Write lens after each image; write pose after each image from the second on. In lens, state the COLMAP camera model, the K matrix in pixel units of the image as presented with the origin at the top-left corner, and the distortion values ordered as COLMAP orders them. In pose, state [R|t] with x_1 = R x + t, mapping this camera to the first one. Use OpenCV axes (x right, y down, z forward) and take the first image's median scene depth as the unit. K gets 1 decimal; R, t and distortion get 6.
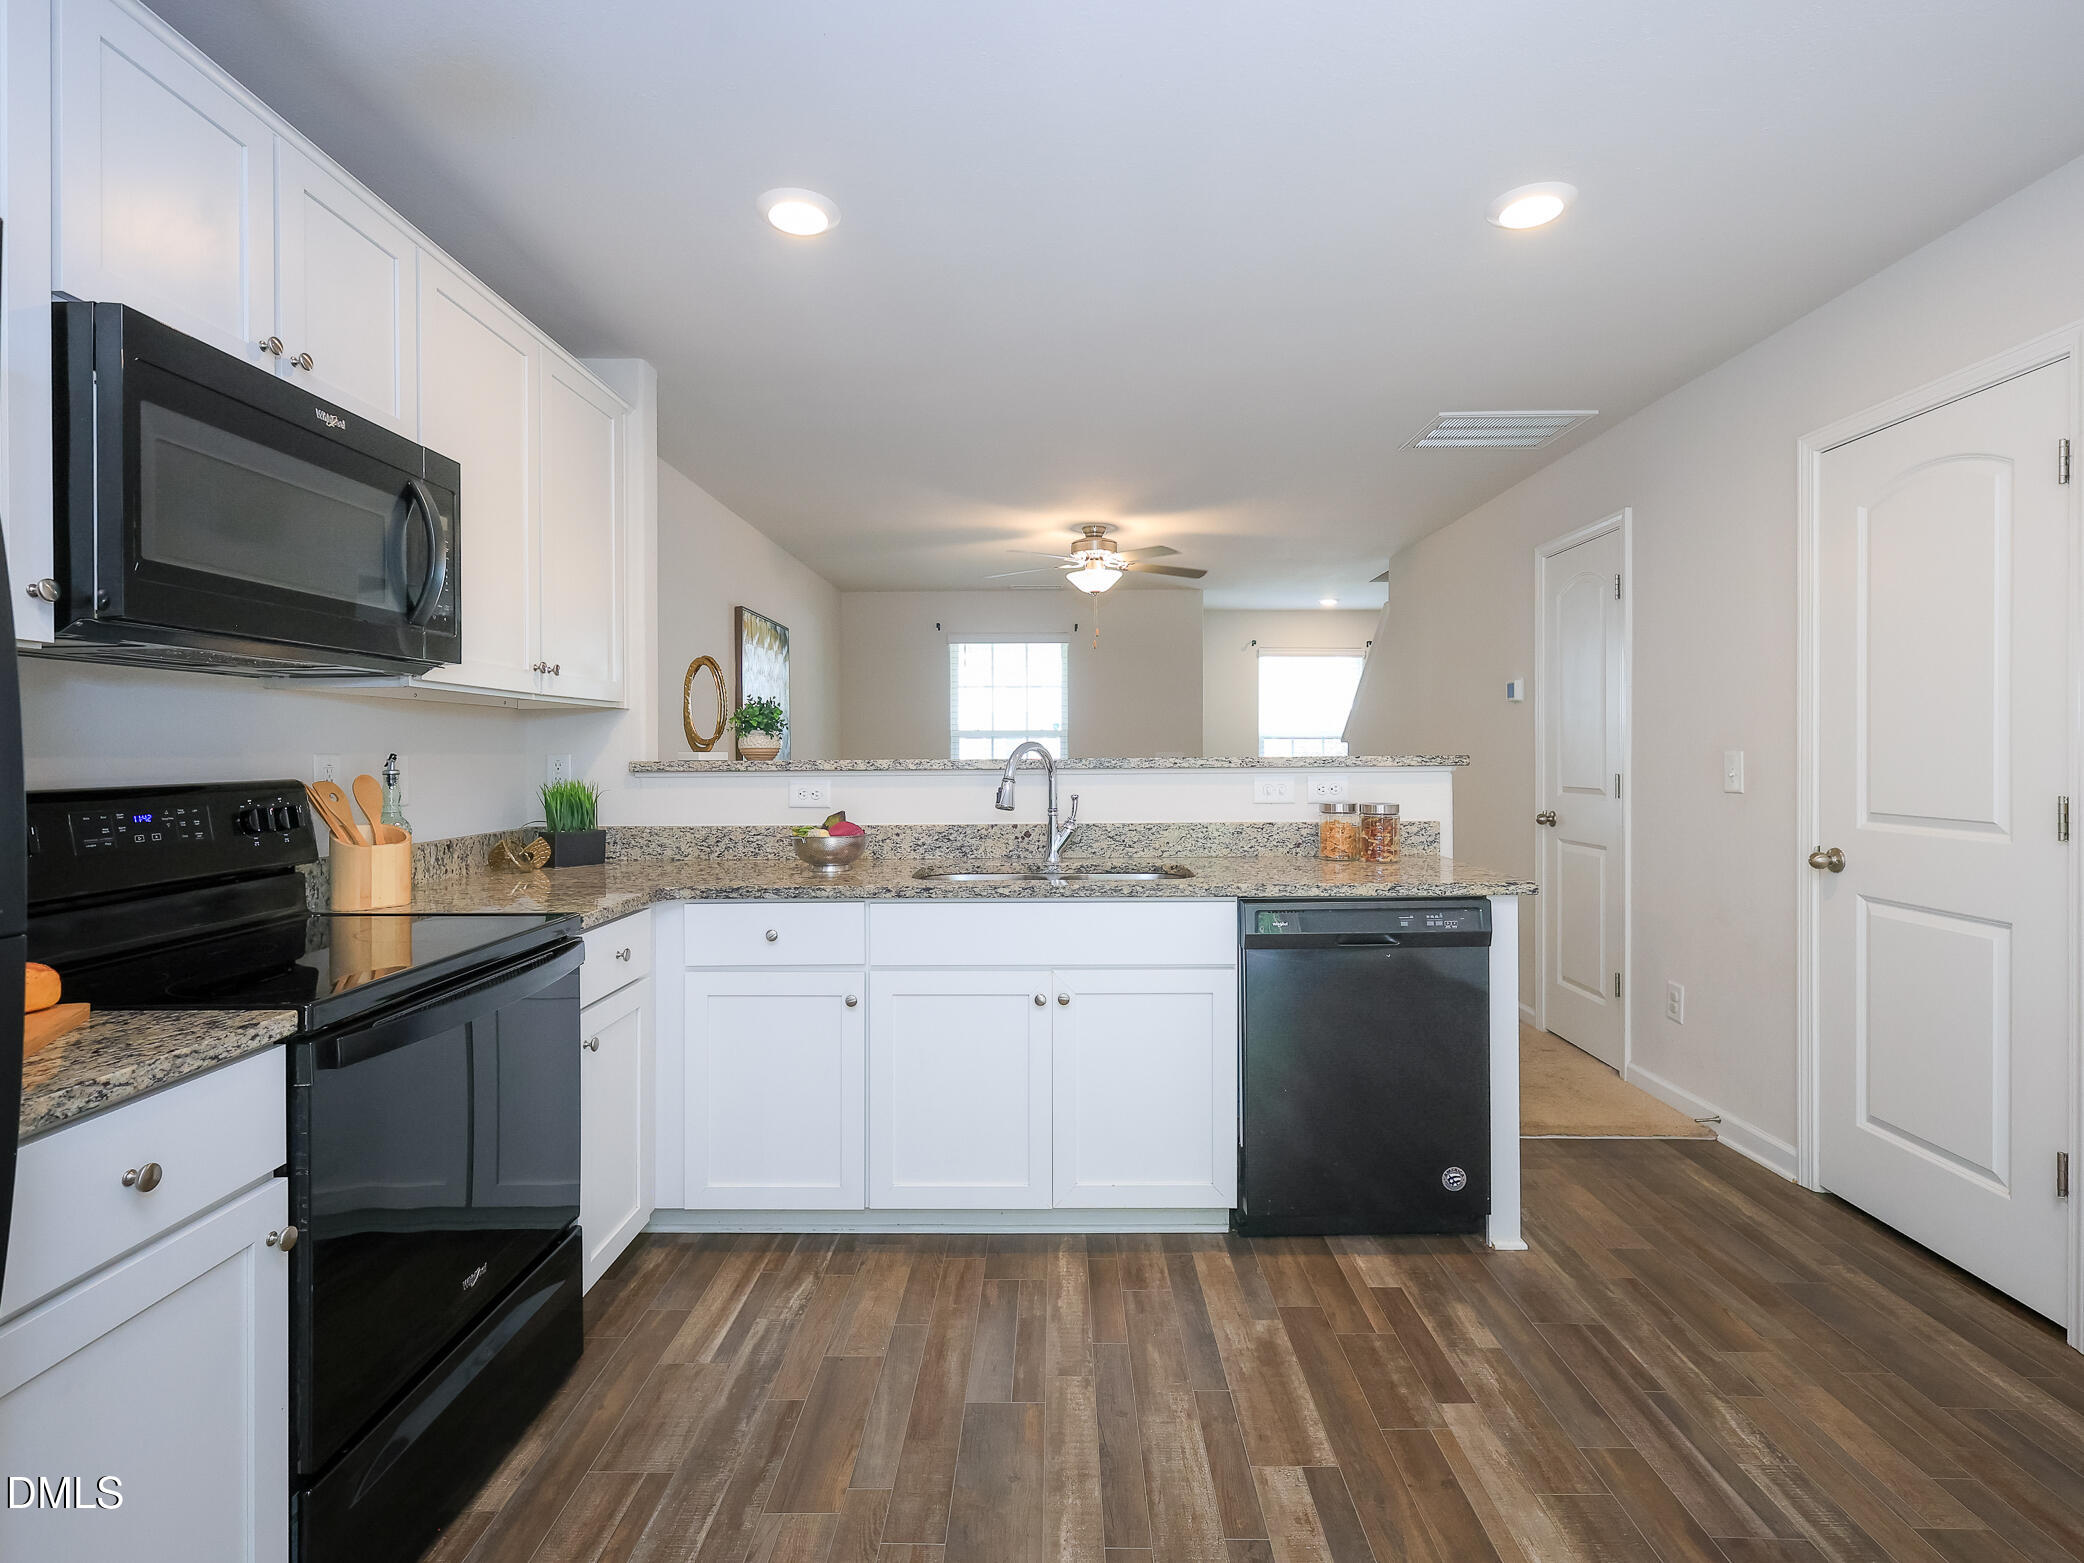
lens RADIAL K [[1031.2, 0, 1046.6], [0, 1031.2, 745.0], [0, 0, 1]] dist [-0.000193, 0.000625]
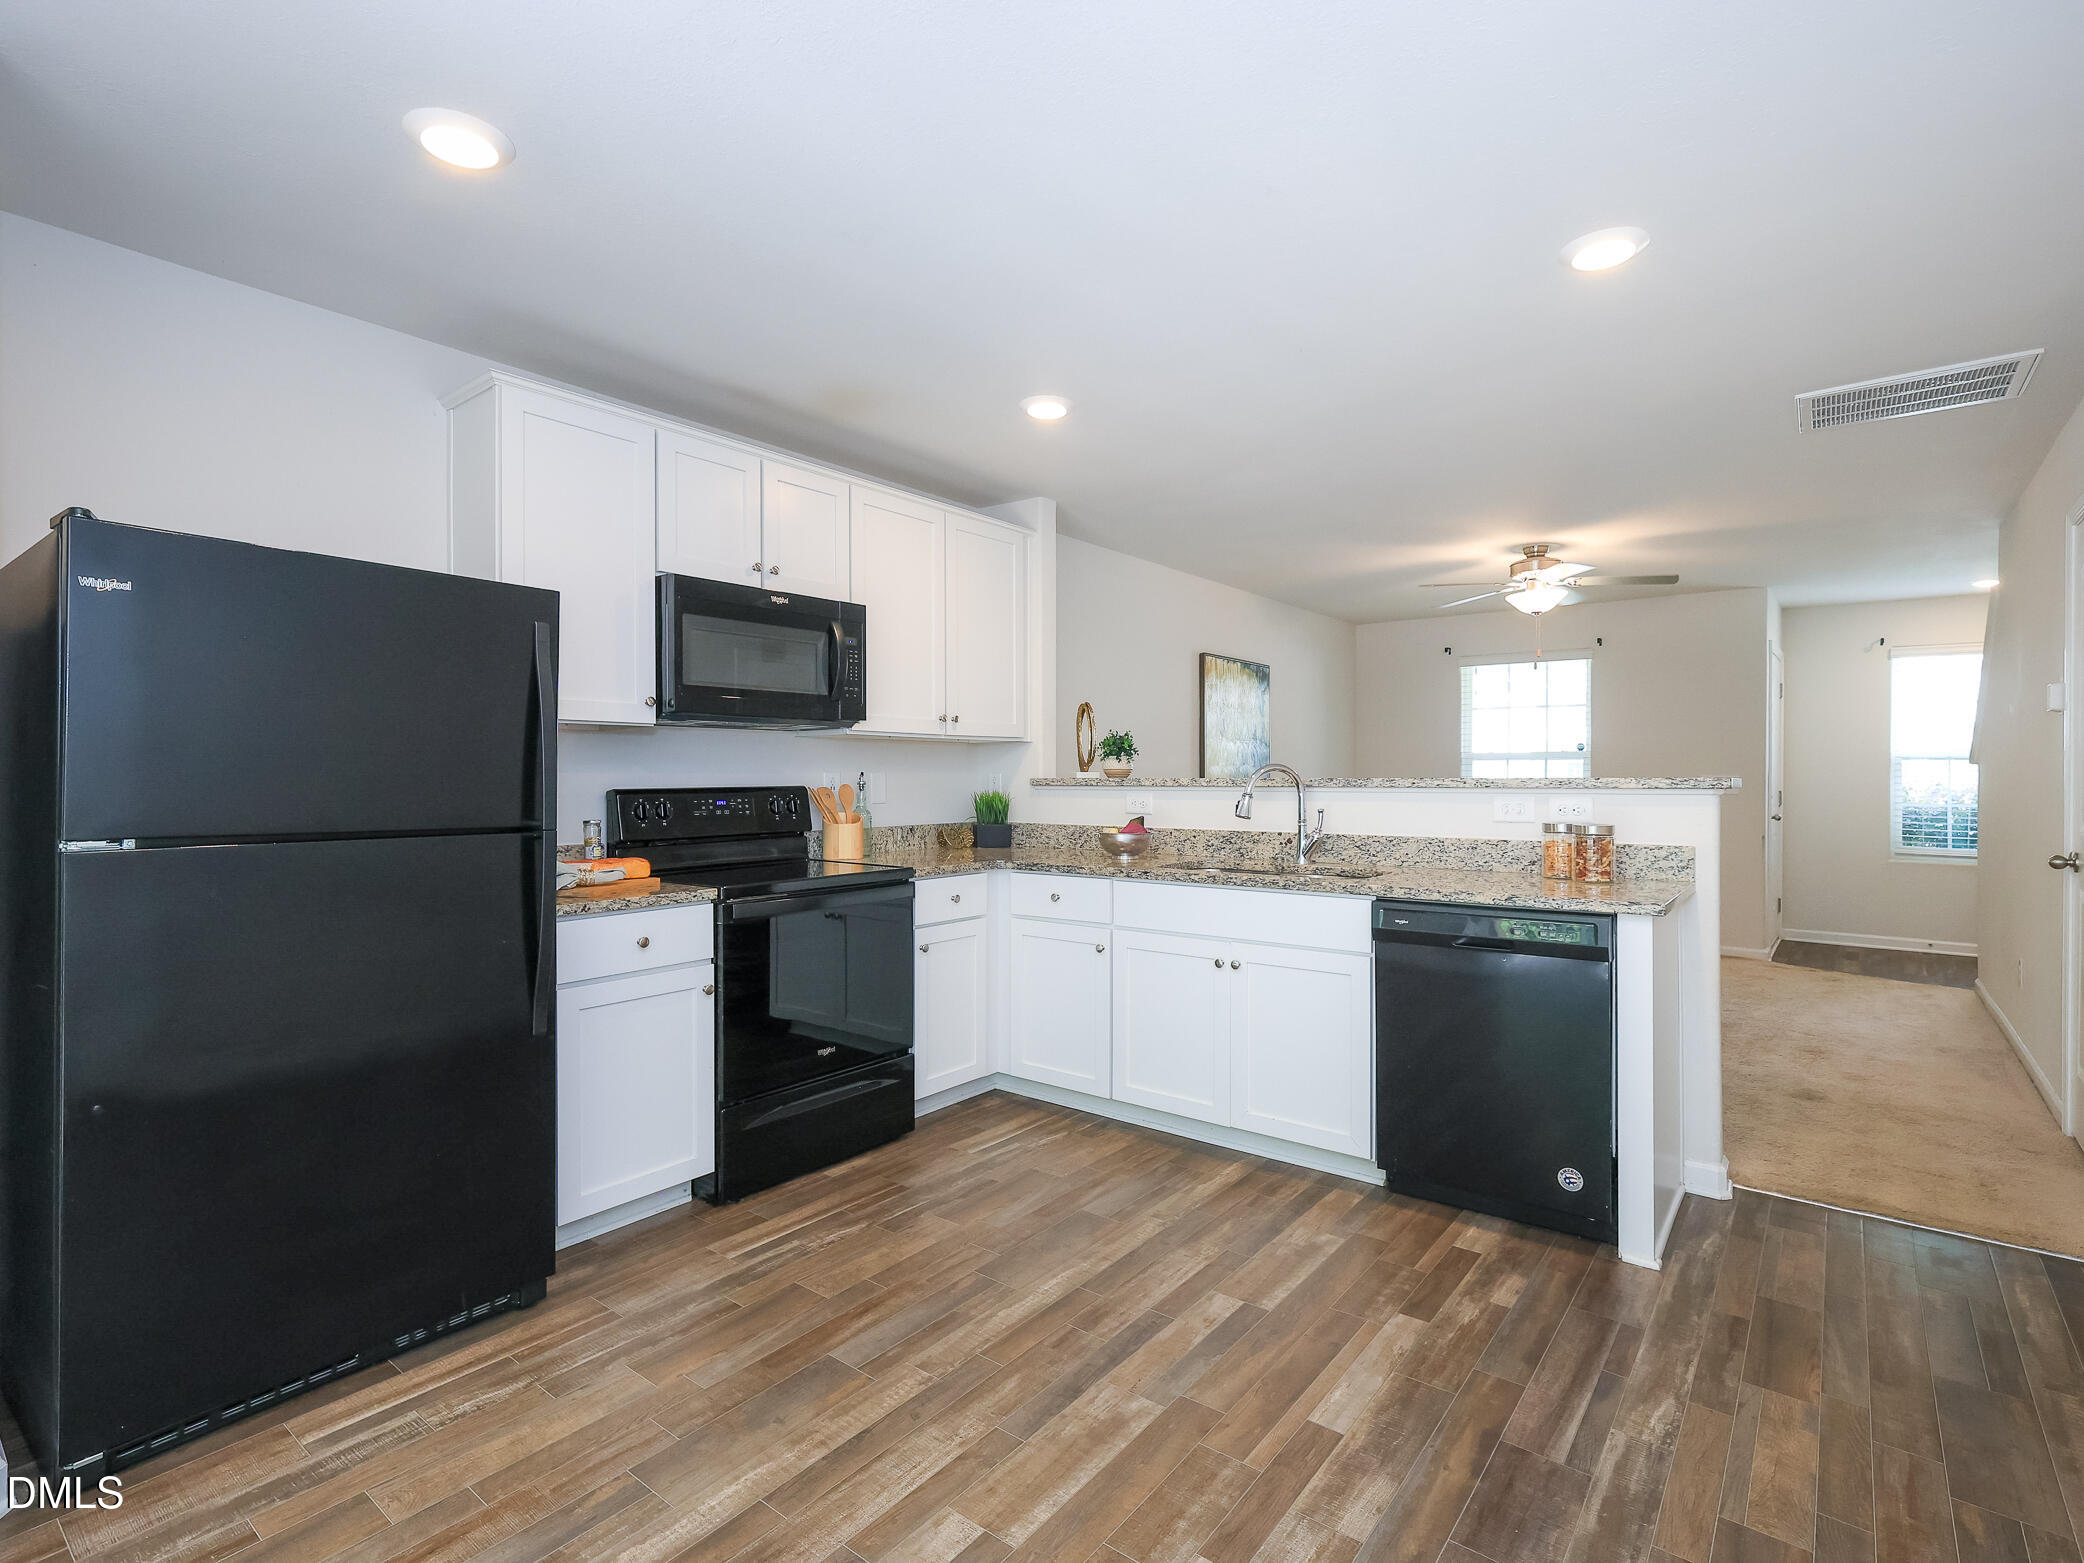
lens RADIAL K [[1022.0, 0, 1037.5], [0, 1022.0, 768.7], [0, 0, 1]] dist [-0.001067, -0.000570]
pose [[0.789113, 0.001043, -0.614248, 0.604411], [0.000428, 0.999997, 0.002249, -0.000886], [0.614248, -0.002038, 0.789110, -0.155496]]
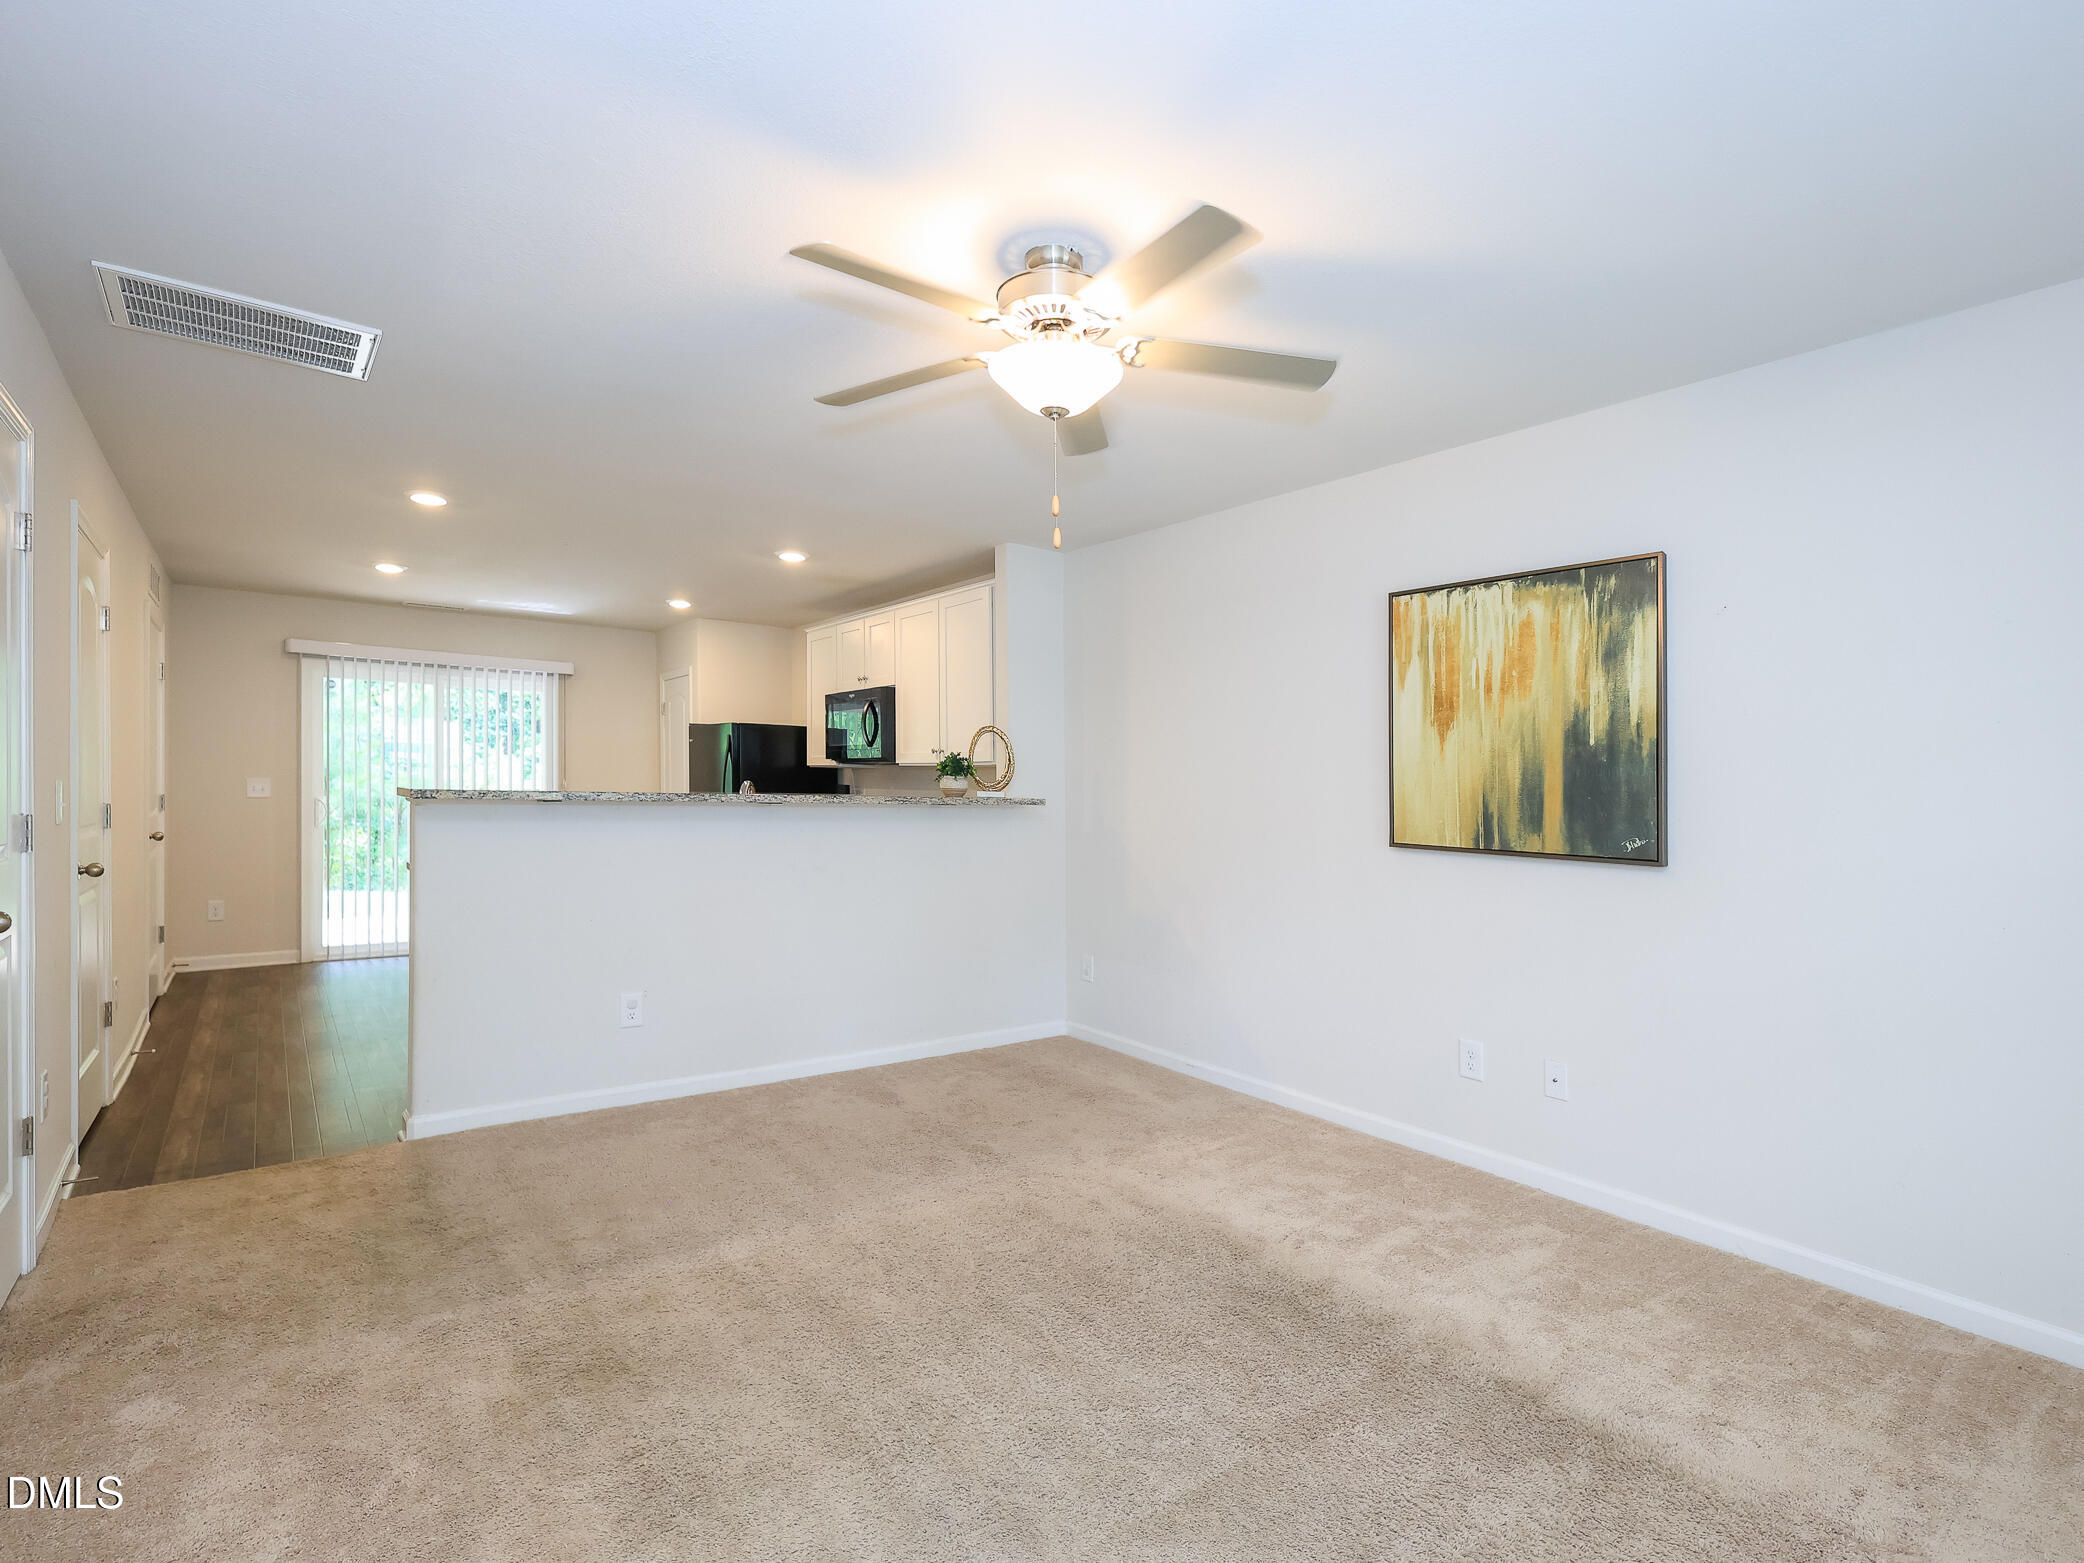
lens RADIAL K [[1046.8, 0, 1042.0], [0, 1046.8, 781.5], [0, 0, 1]] dist [0.001044, -0.000128]
pose [[-0.799774, -0.010620, -0.600208, 0.668767], [-0.008009, 0.999943, -0.007020, 0.003204], [0.600248, -0.000808, -0.799813, 2.968962]]
